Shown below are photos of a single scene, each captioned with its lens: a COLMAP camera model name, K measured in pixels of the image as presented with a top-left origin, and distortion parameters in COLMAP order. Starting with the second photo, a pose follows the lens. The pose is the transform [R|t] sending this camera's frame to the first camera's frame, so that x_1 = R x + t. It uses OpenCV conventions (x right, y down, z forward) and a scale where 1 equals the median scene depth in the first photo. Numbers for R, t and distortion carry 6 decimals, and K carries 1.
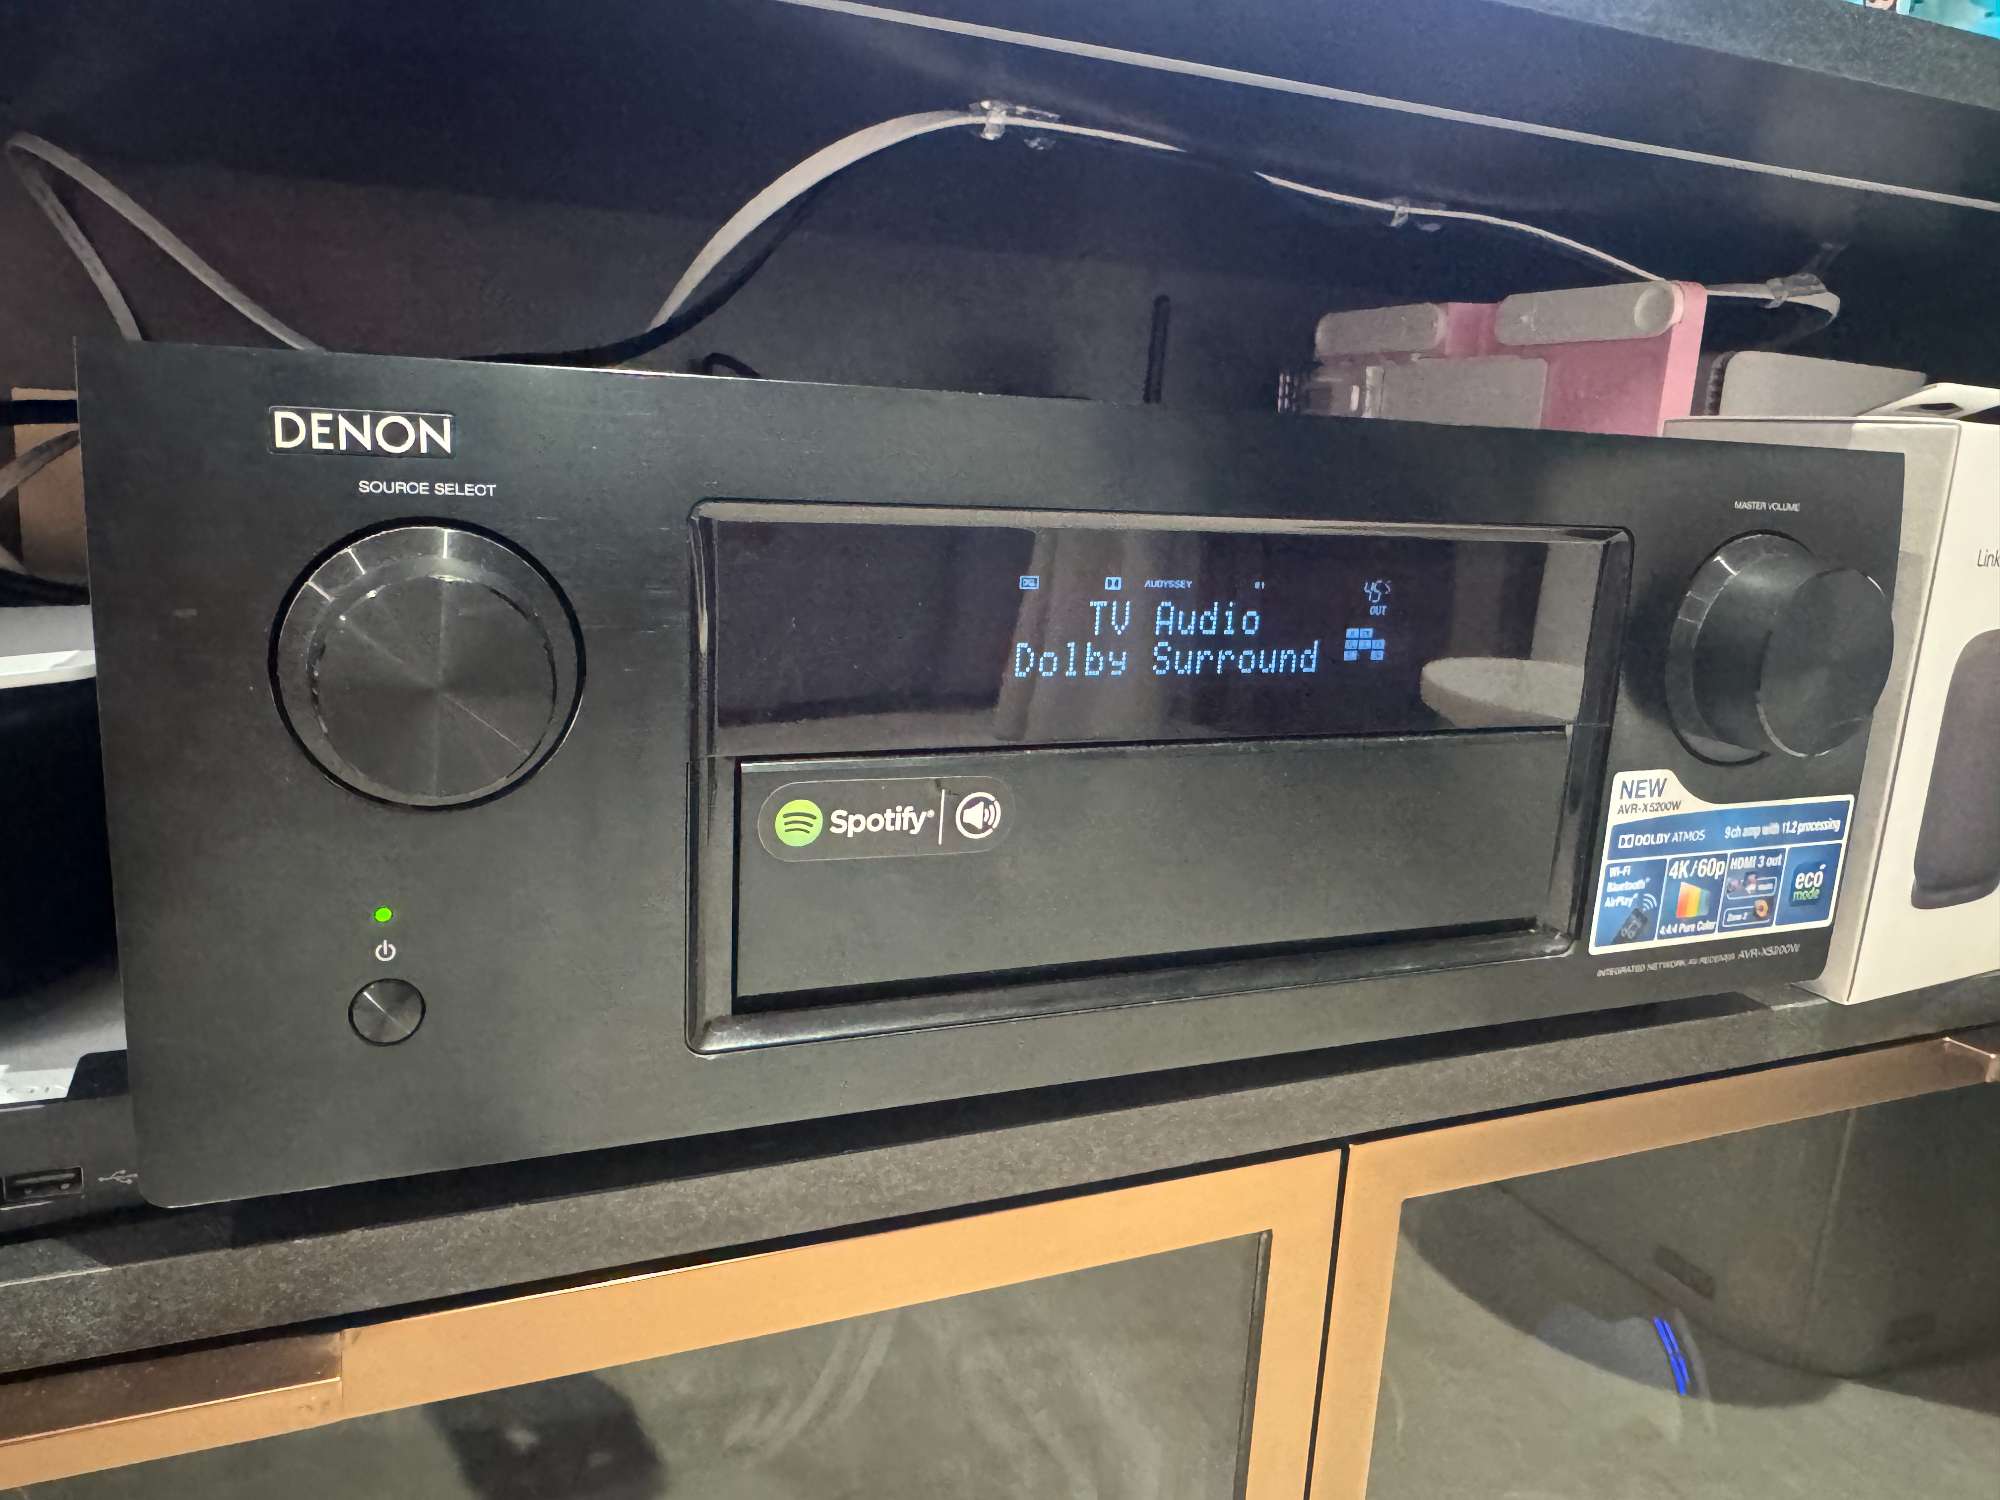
lens RADIAL K [[1401.6, 0, 990.4], [0, 1401.6, 754.0], [0, 0, 1]] dist [-0.004120, 0.003598]
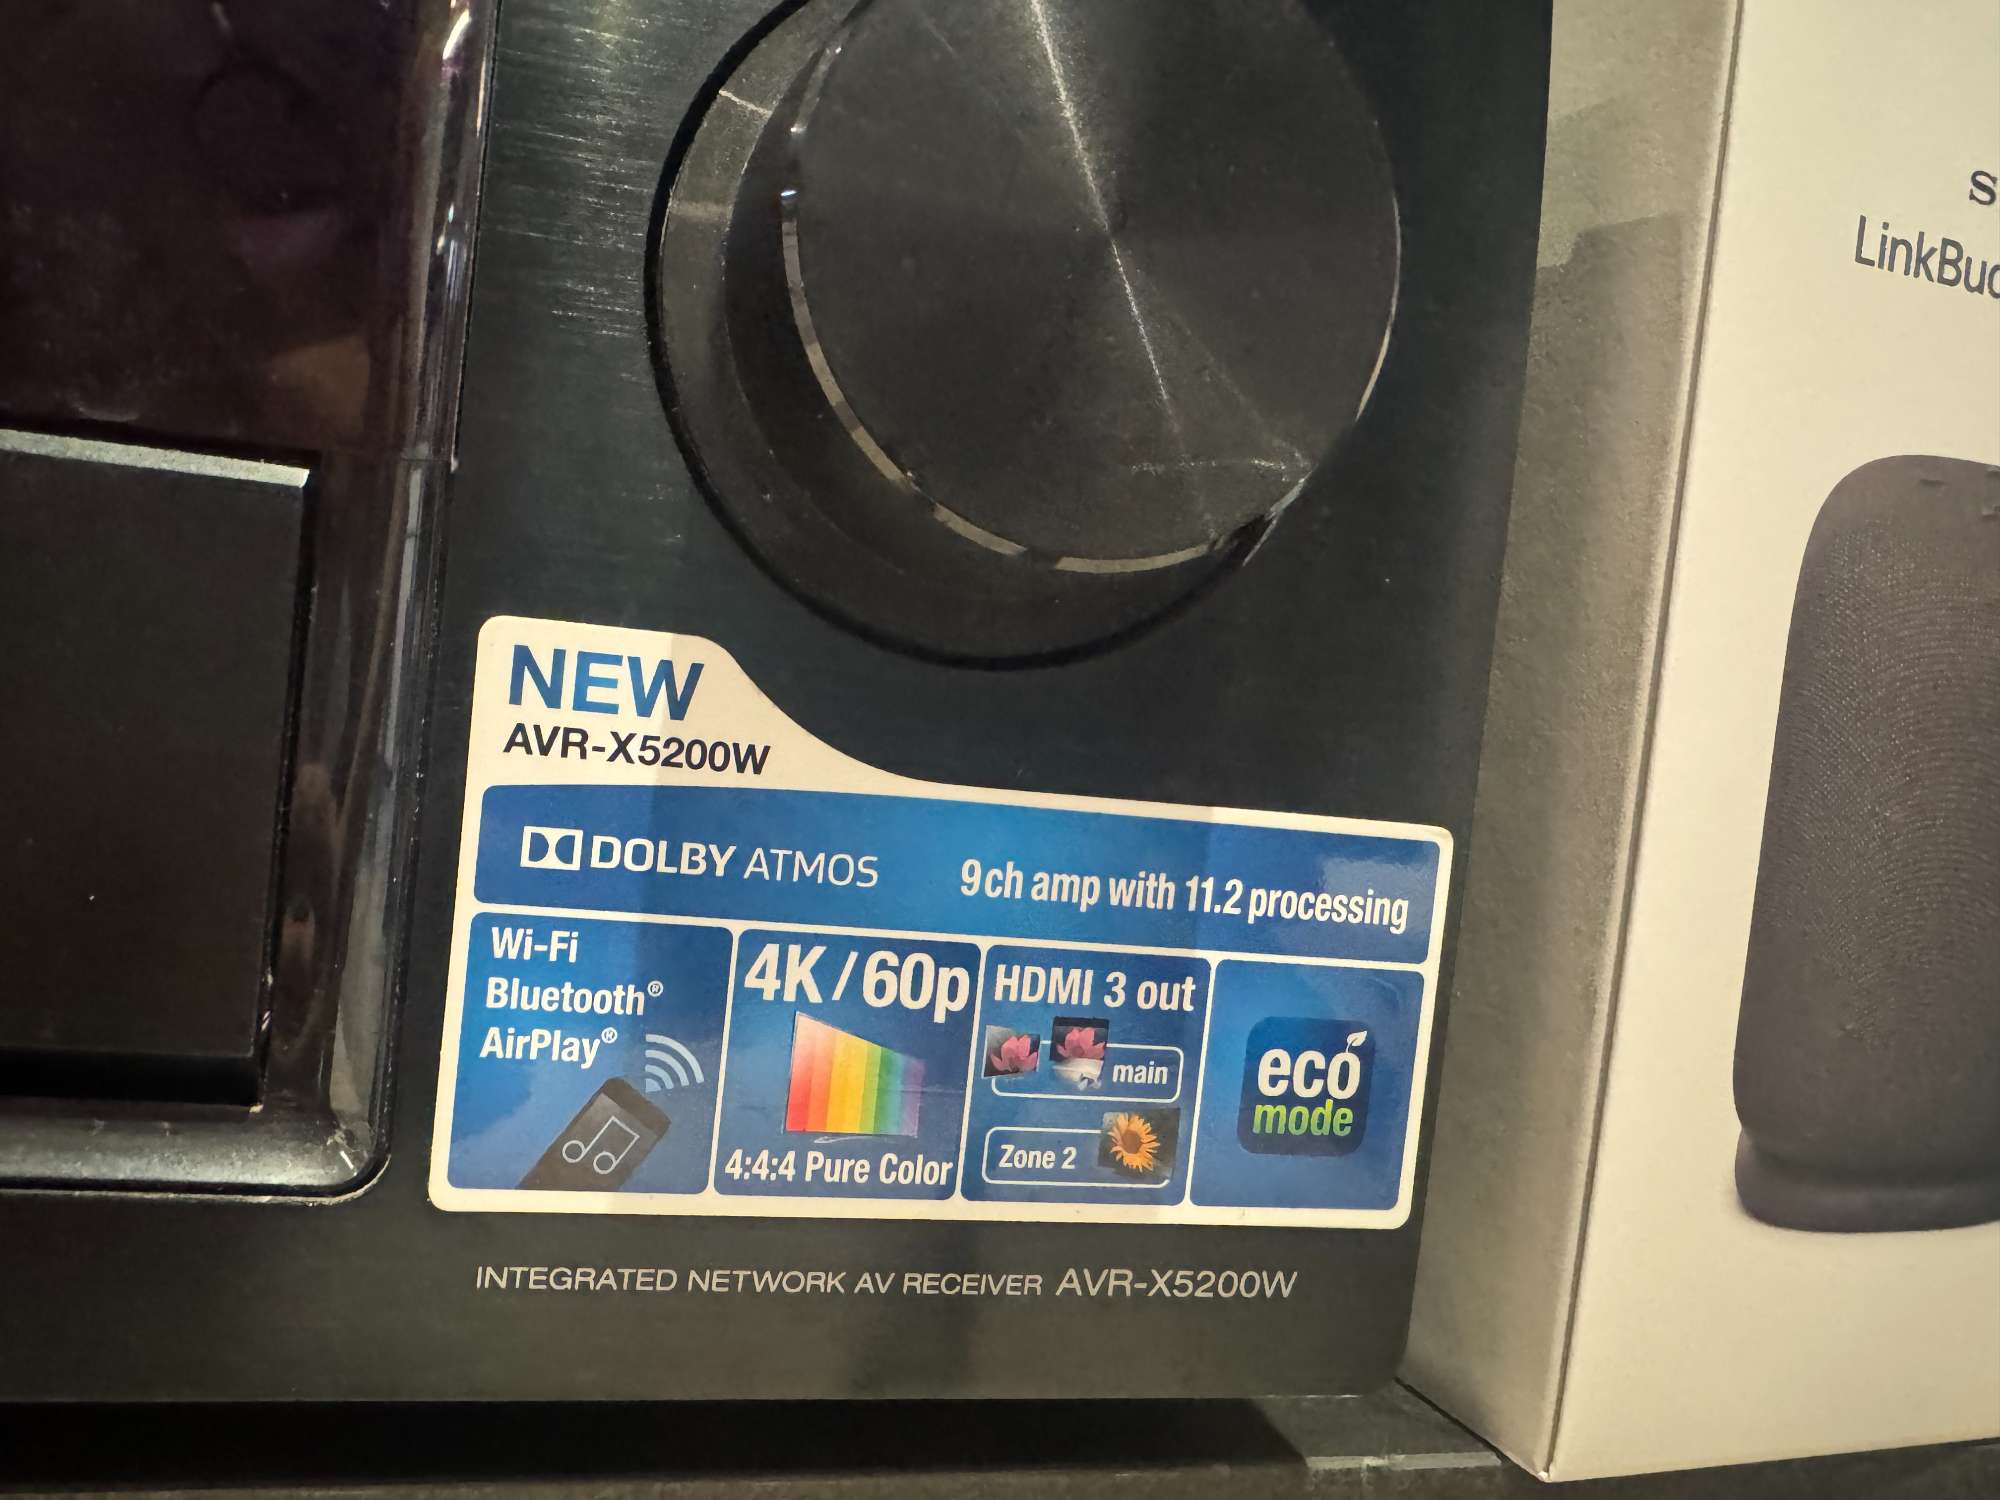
lens RADIAL K [[1401.6, 0, 1009.1], [0, 1401.6, 742.2], [0, 0, 1]] dist [-0.004120, 0.003598]
pose [[0.987331, 0.068180, -0.143283, 0.575179], [-0.094916, 0.977385, -0.188967, 0.085322], [0.127159, 0.200173, 0.971474, 0.671323]]
